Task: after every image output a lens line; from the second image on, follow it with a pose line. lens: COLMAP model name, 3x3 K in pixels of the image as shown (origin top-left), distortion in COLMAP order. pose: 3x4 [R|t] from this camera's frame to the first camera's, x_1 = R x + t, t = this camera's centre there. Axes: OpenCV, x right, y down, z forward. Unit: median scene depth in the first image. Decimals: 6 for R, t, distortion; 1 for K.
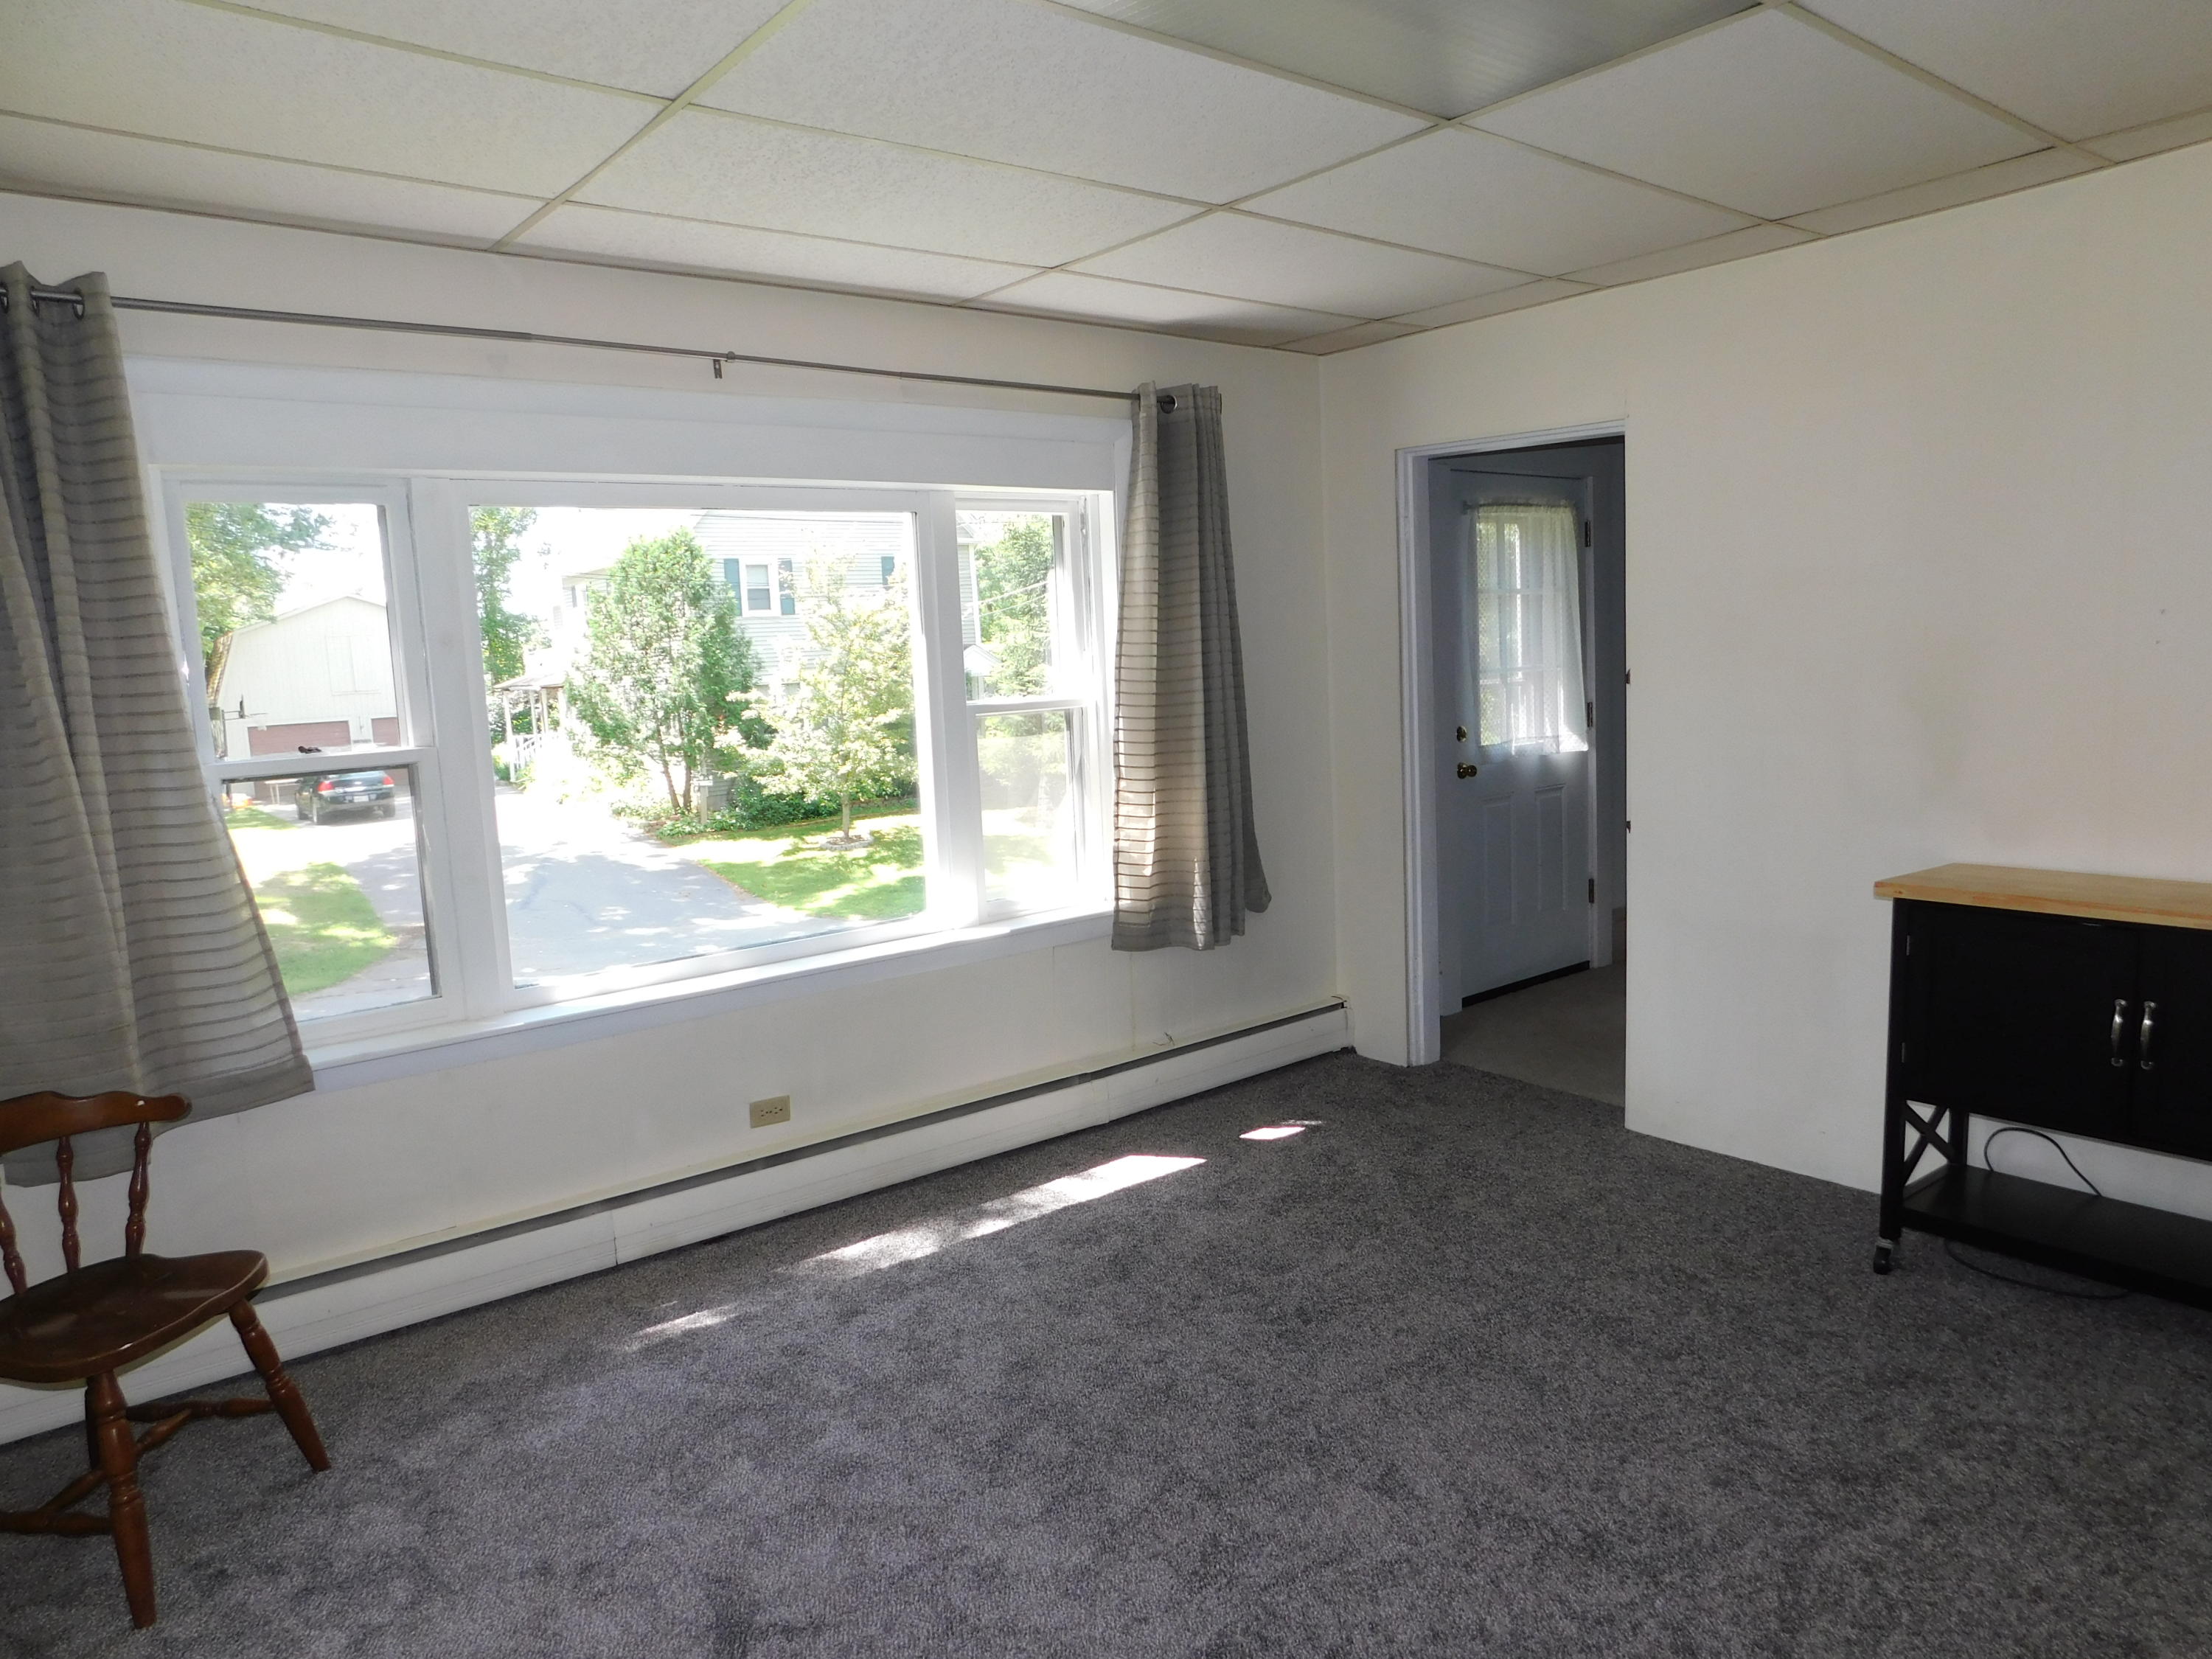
lens RADIAL K [[1476.1, 0, 1104.4], [0, 1476.1, 800.9], [0, 0, 1]] dist [-0.043945, 0.003516]
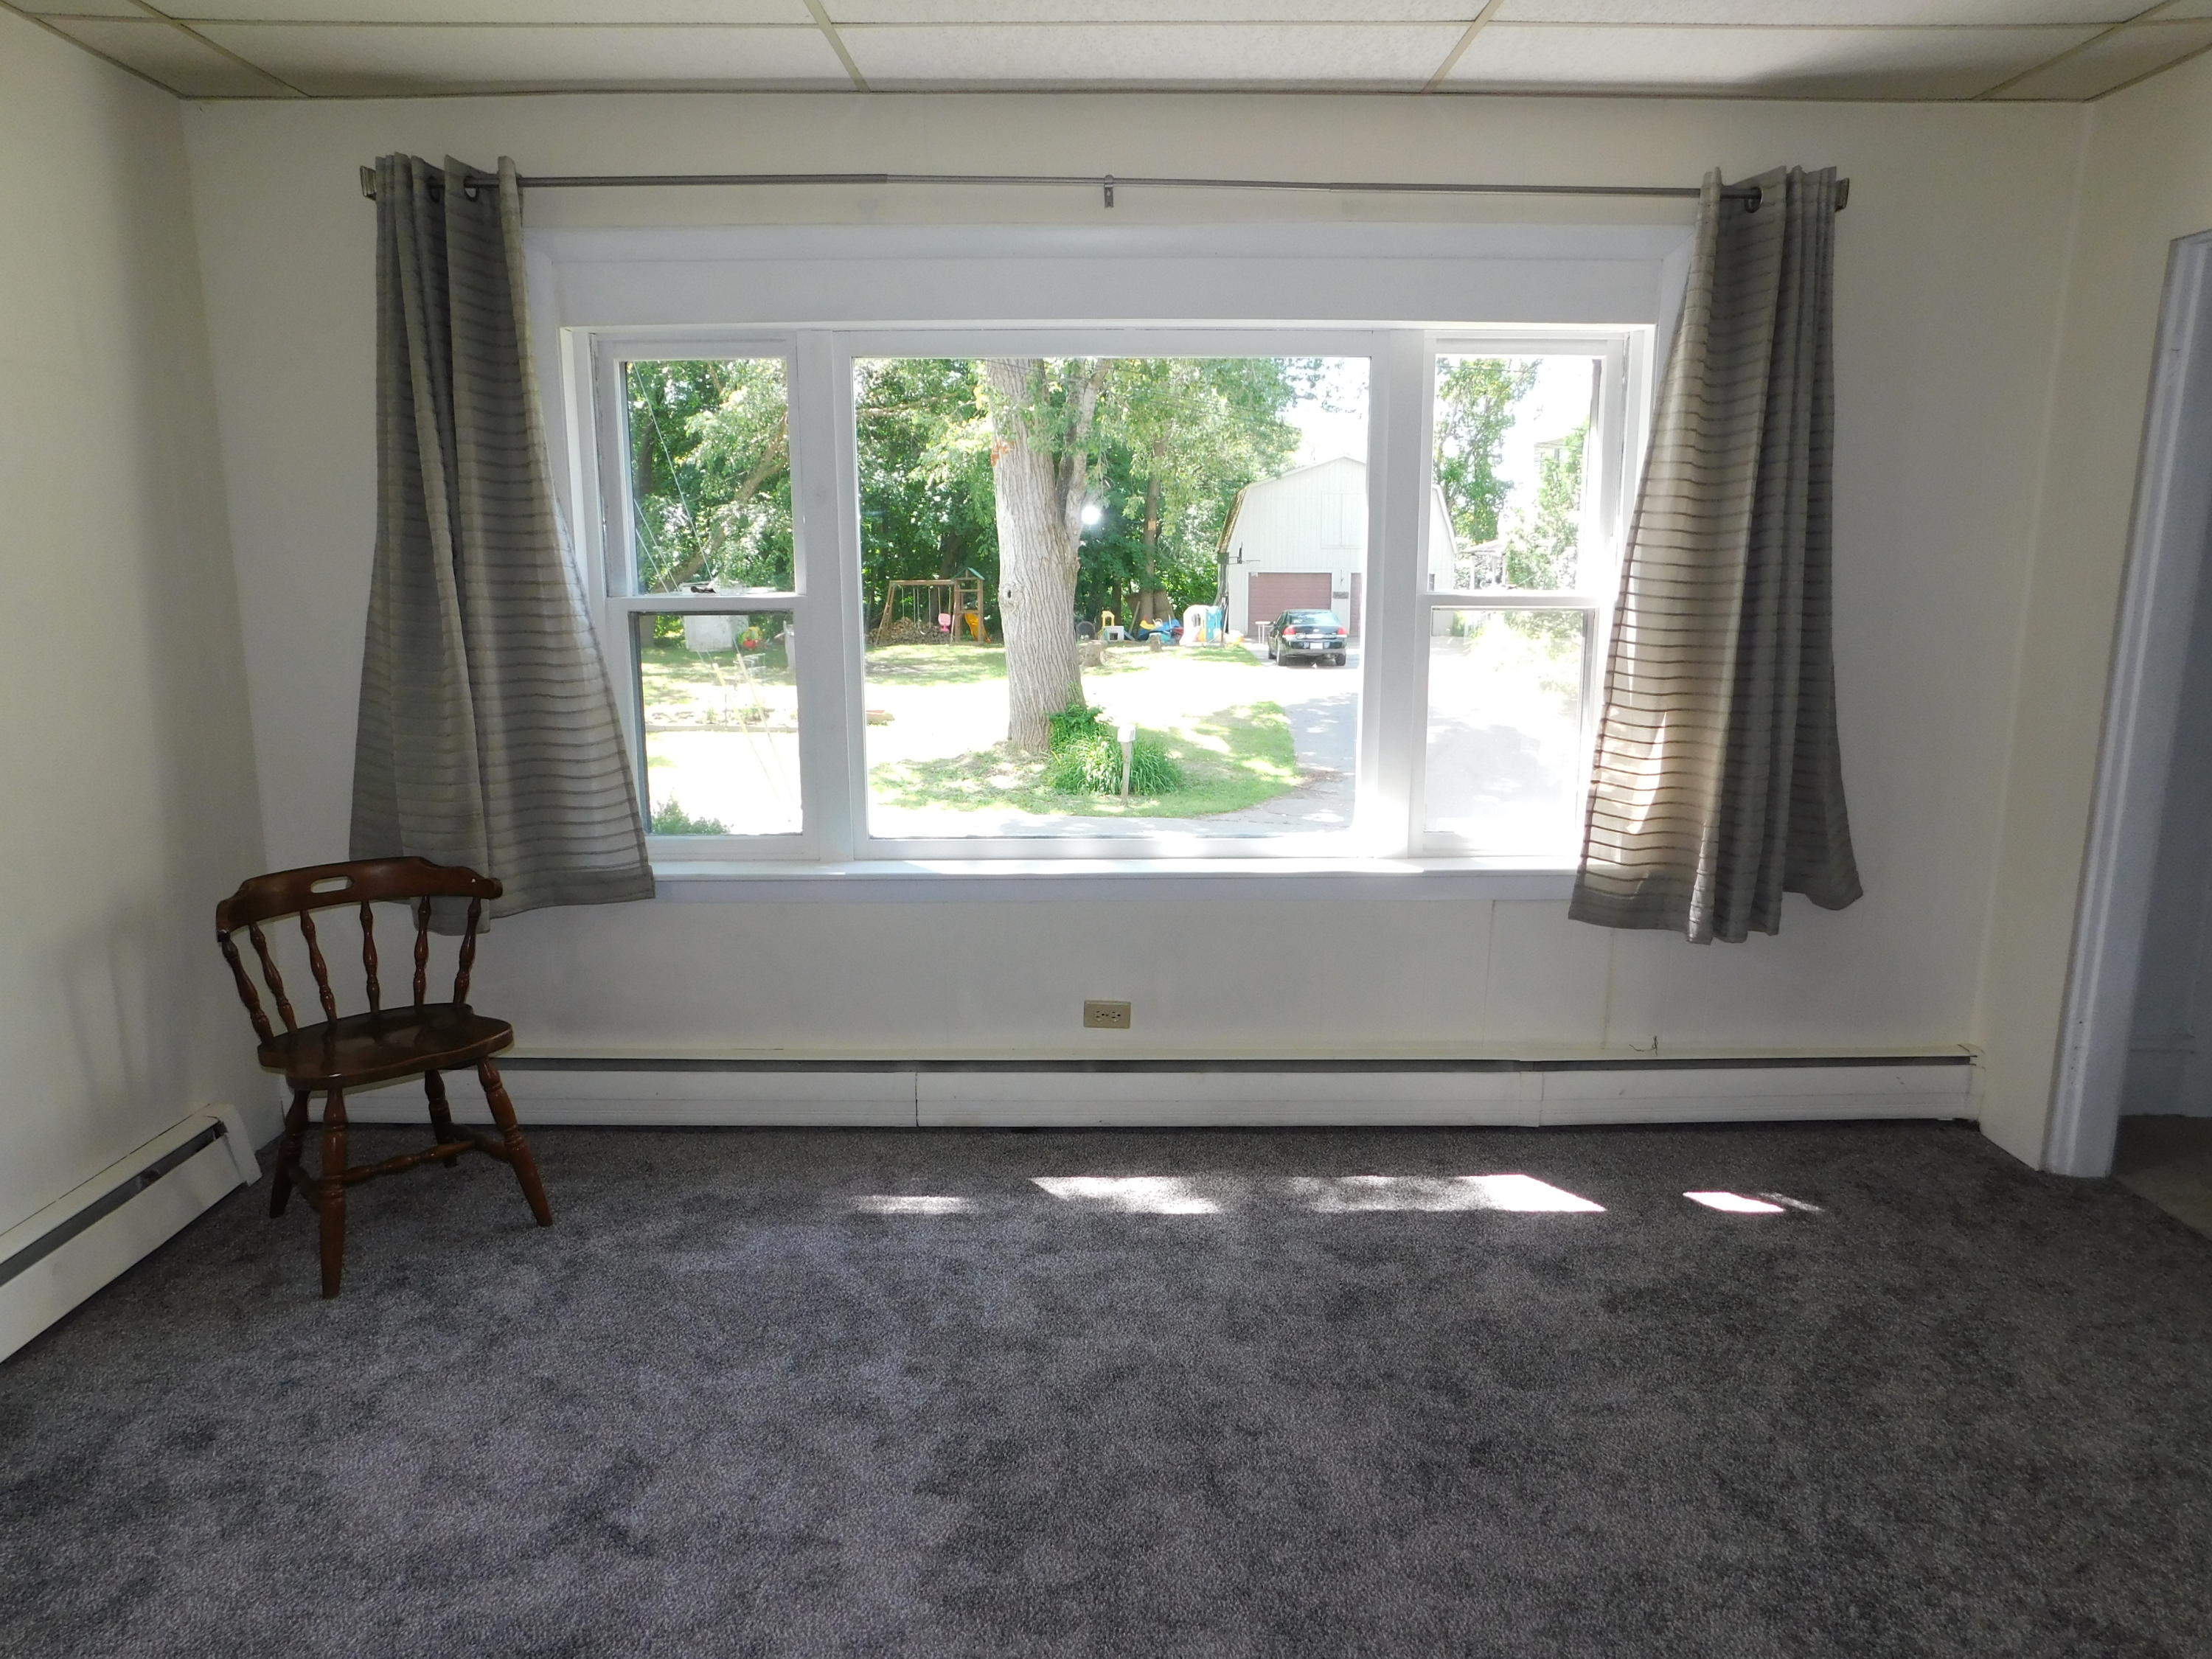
lens RADIAL K [[1479.2, 0, 1102.3], [0, 1479.2, 810.0], [0, 0, 1]] dist [-0.065235, 0.055094]
pose [[0.784332, 0.157393, -0.600042, 0.274183], [-0.100605, 0.986746, 0.127323, -0.031847], [0.612129, -0.039496, 0.789771, 0.229146]]
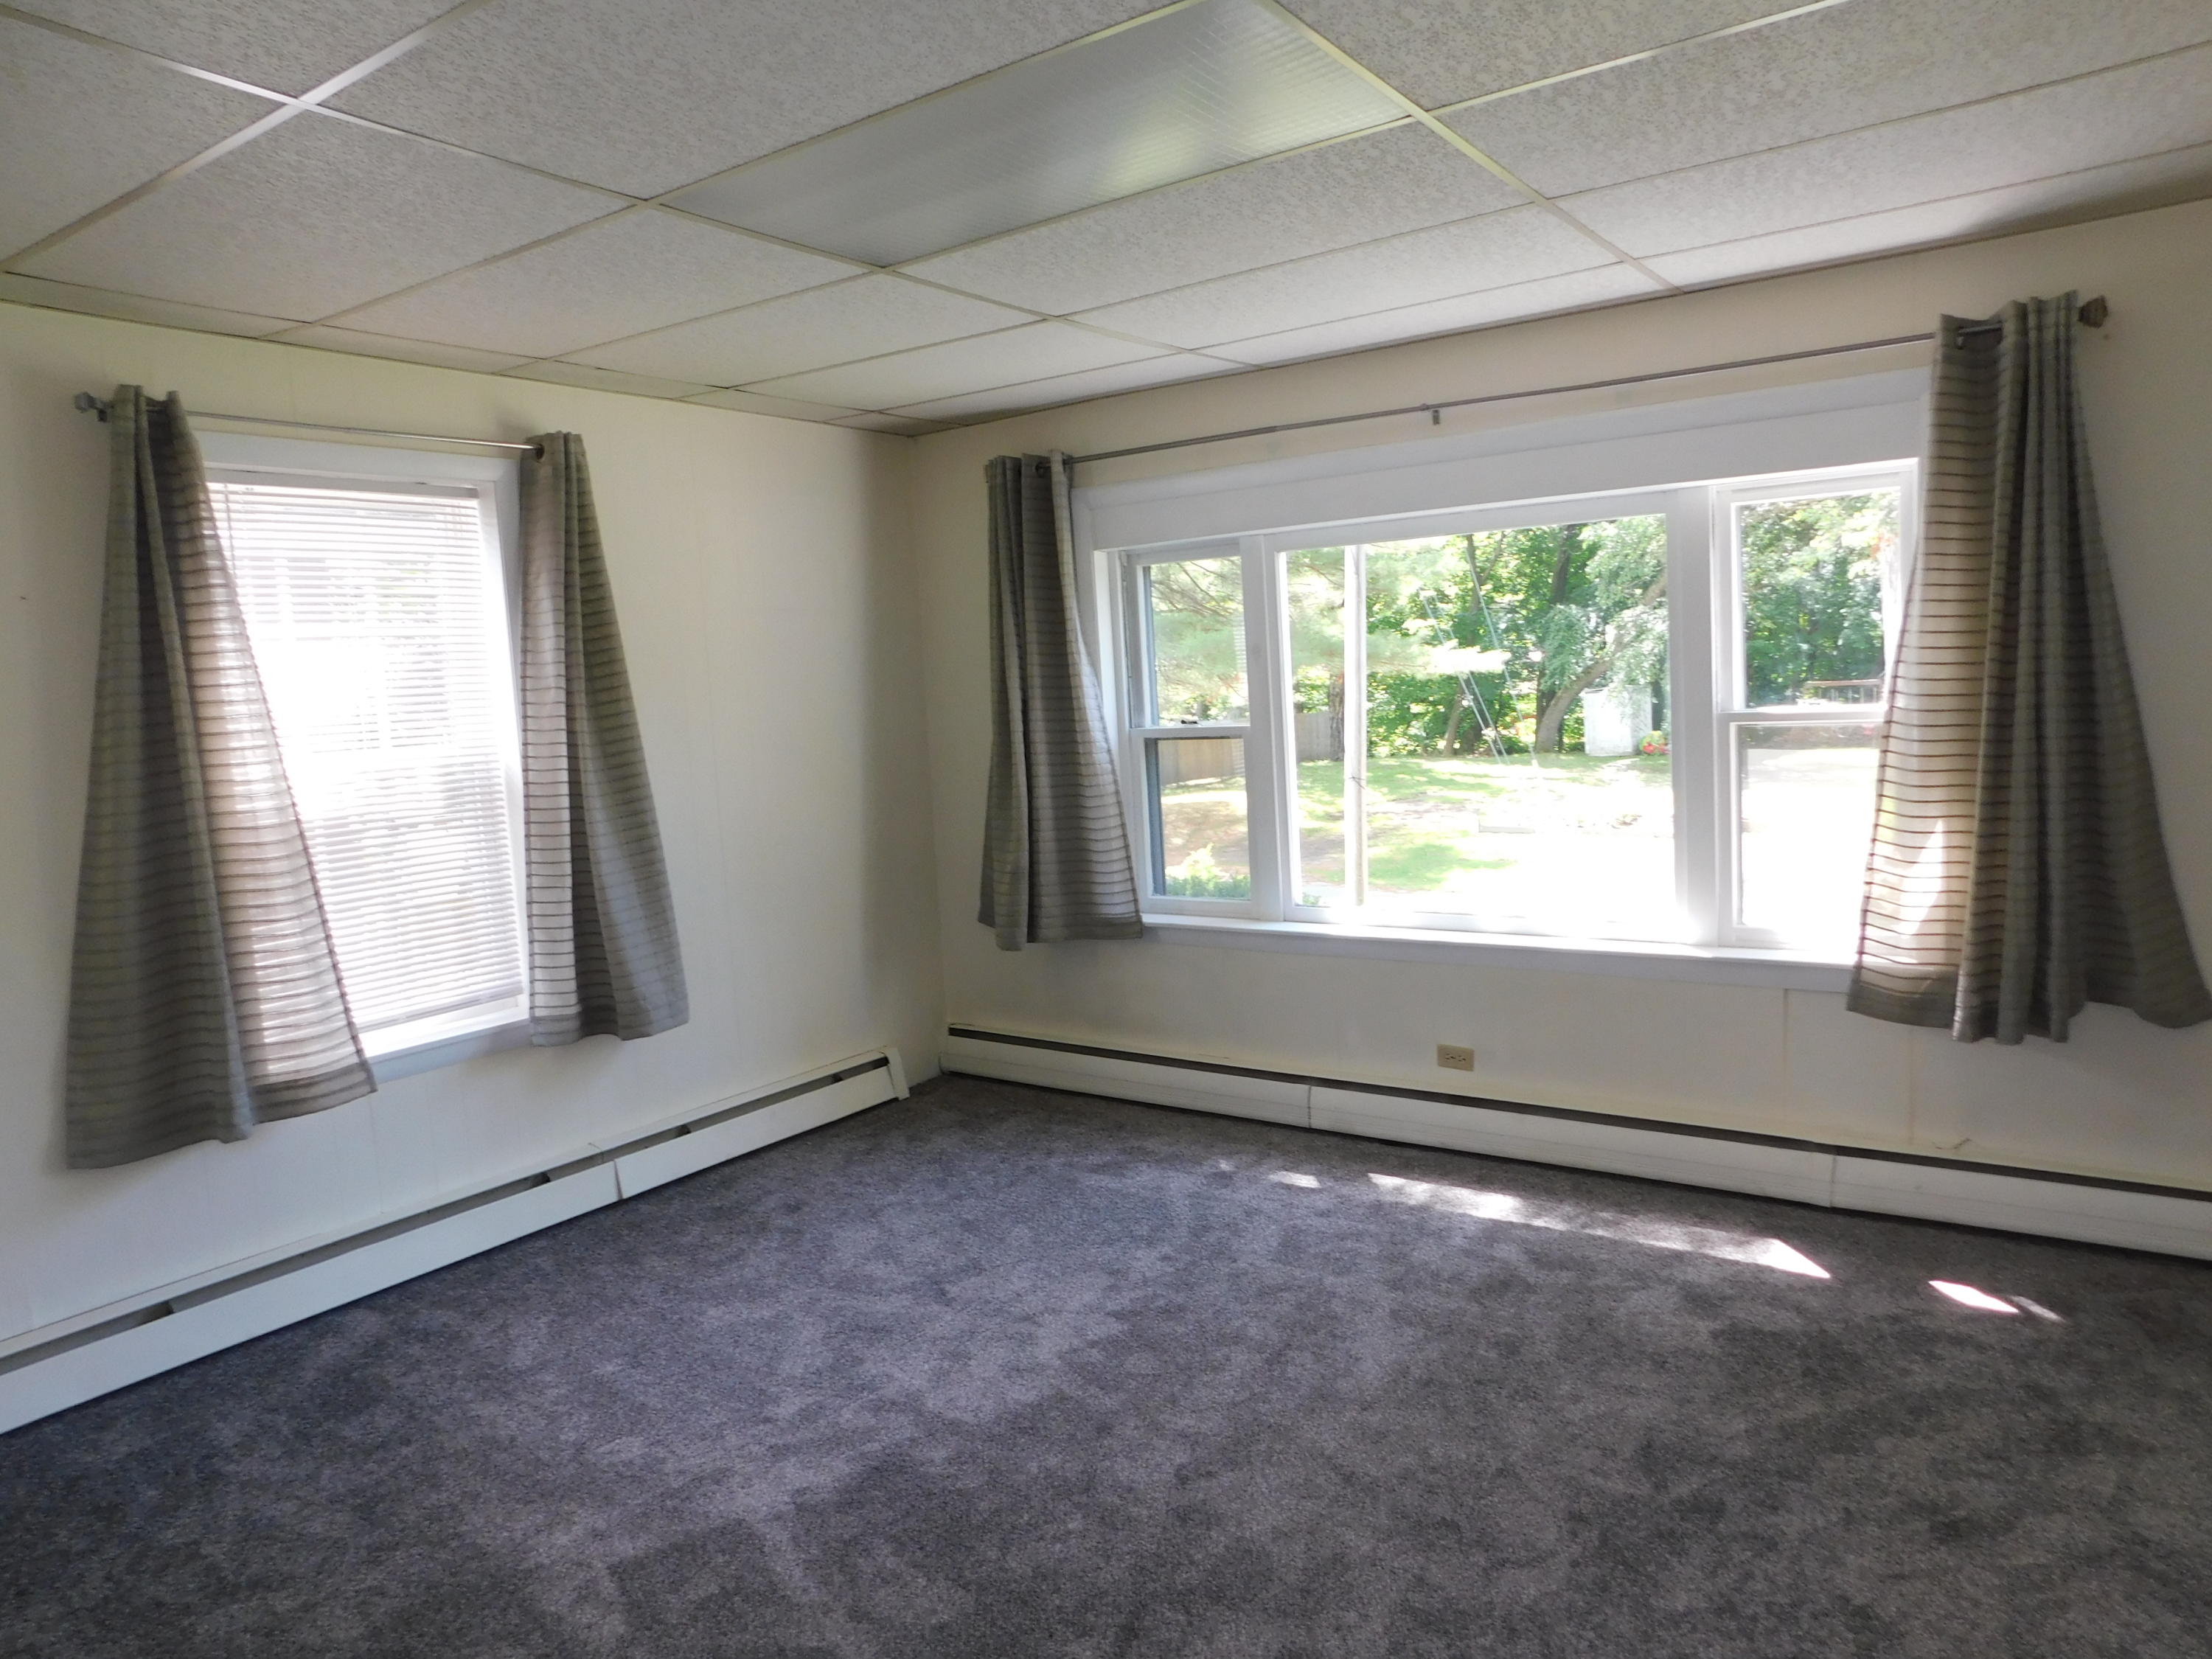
lens RADIAL K [[1464.0, 0, 1106.0], [0, 1464.0, 829.5], [0, 0, 1]] dist [-0.042291, 0.004153]
pose [[0.279261, 0.134269, -0.950781, 0.666035], [-0.059463, 0.990693, 0.122440, -0.078743], [0.958372, 0.022344, 0.284646, 0.356543]]
